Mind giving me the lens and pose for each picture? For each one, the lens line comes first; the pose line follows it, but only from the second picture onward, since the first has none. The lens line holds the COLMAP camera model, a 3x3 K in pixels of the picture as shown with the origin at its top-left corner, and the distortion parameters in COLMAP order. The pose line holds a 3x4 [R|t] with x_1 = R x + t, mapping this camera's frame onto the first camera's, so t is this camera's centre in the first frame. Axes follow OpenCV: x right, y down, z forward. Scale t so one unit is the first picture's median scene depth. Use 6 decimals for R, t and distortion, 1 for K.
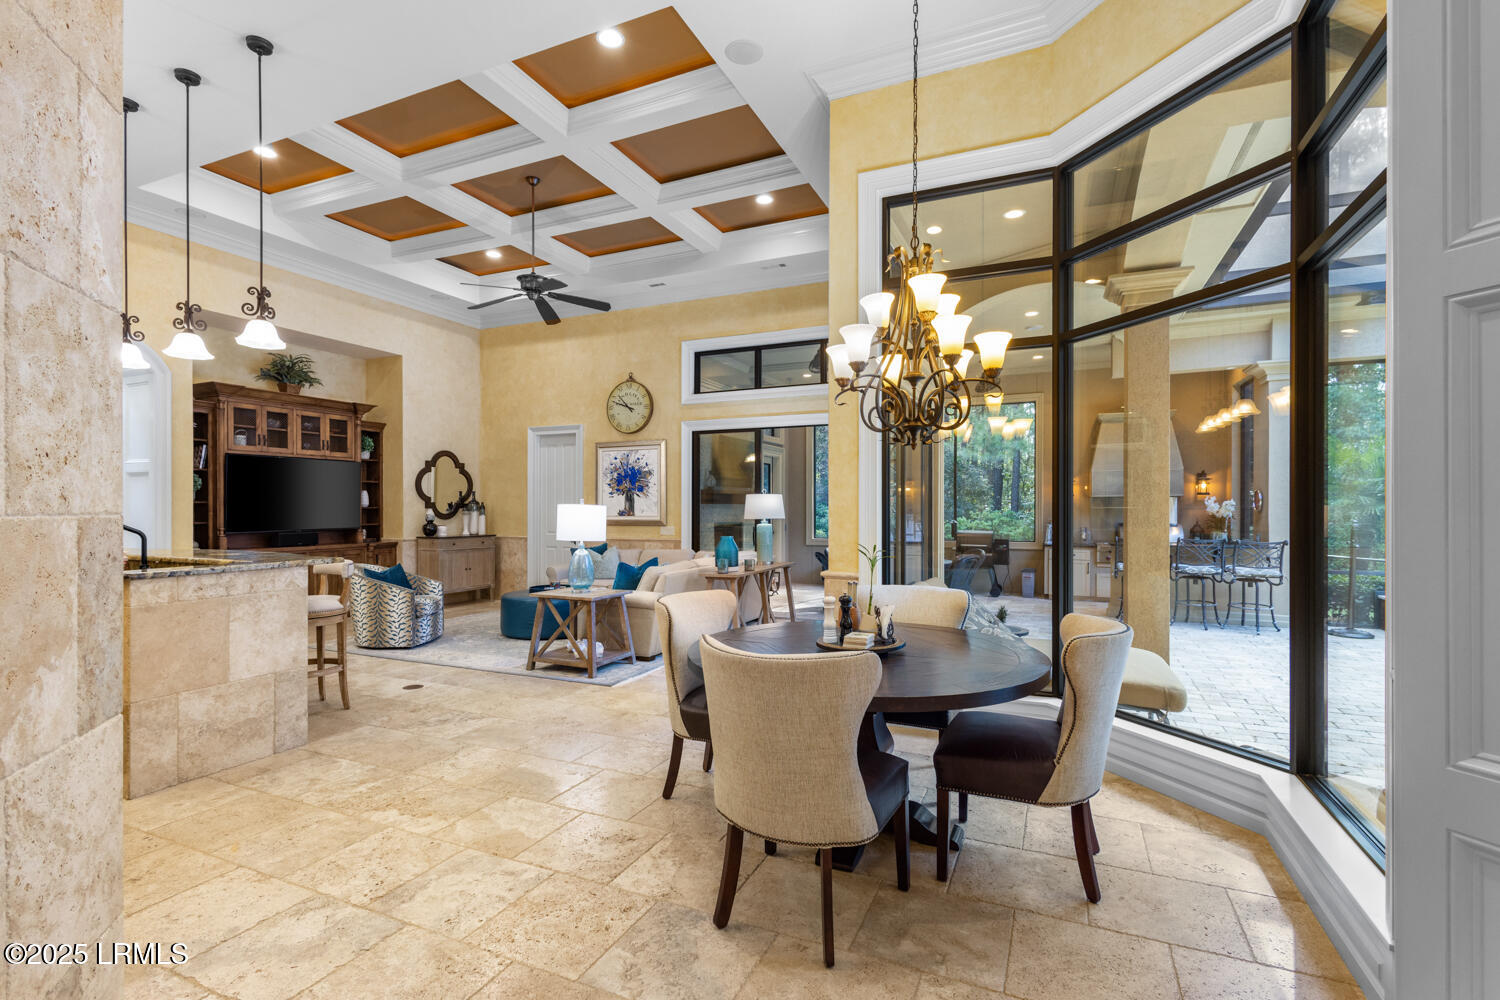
lens RADIAL K [[689.4, 0, 756.2], [0, 689.4, 506.1], [0, 0, 1]] dist [0.007775, -0.002370]
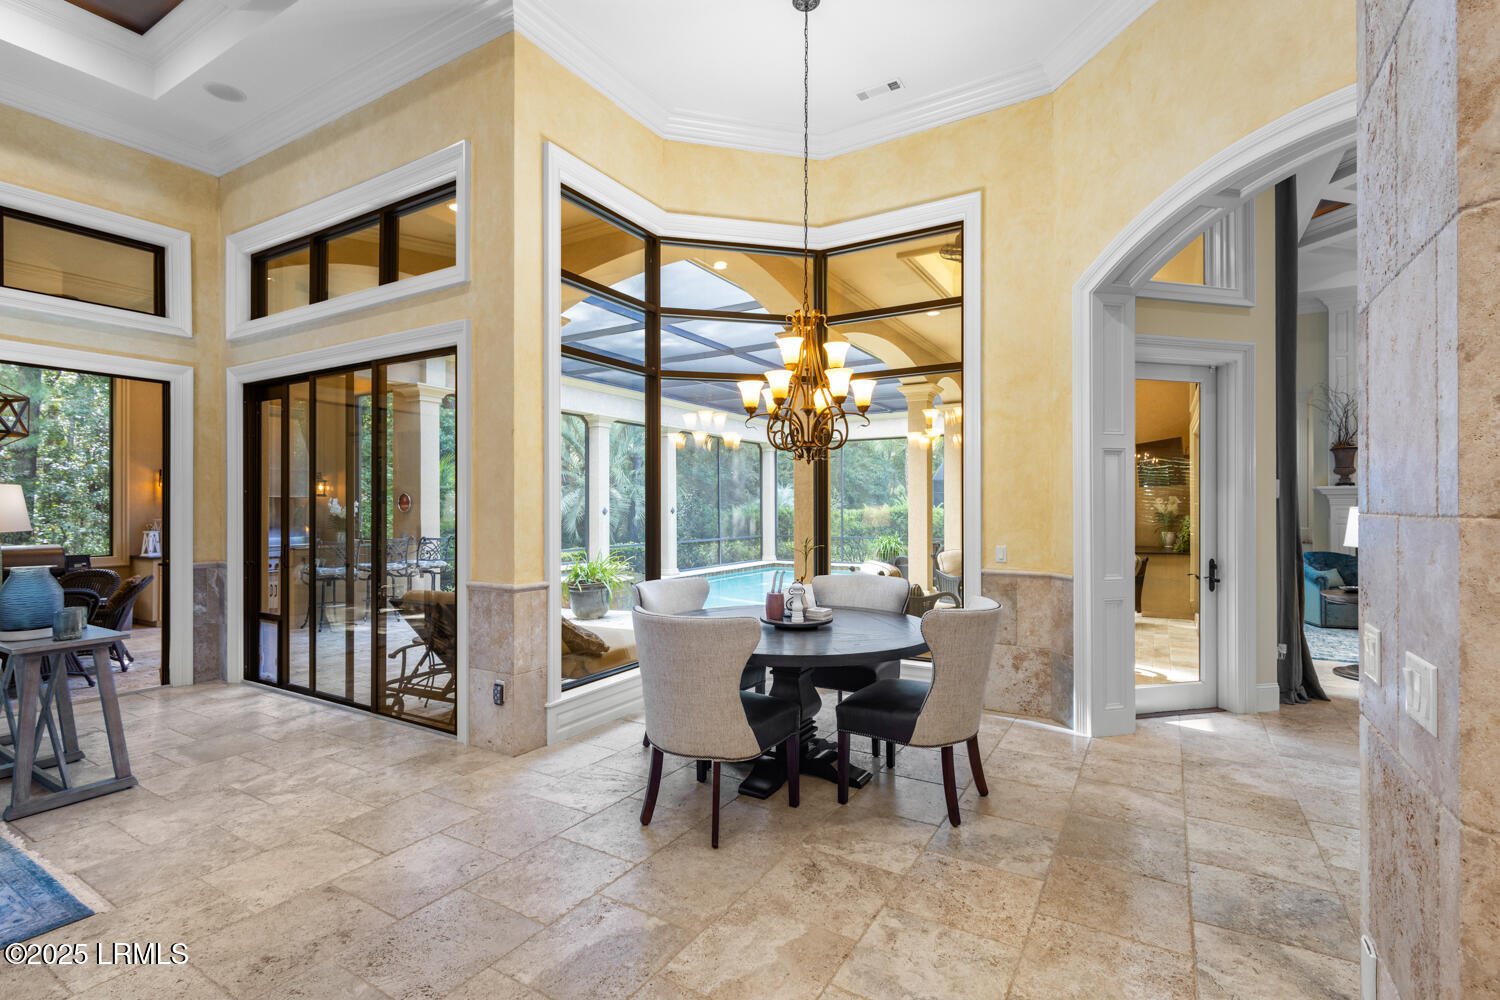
lens RADIAL K [[689.4, 0, 756.8], [0, 689.4, 506.7], [0, 0, 1]] dist [0.007775, -0.002370]
pose [[0.117945, 0.001762, 0.993019, -0.349499], [0.000753, 0.999998, -0.001864, 0.000597], [-0.993020, 0.000968, 0.117943, 0.303630]]
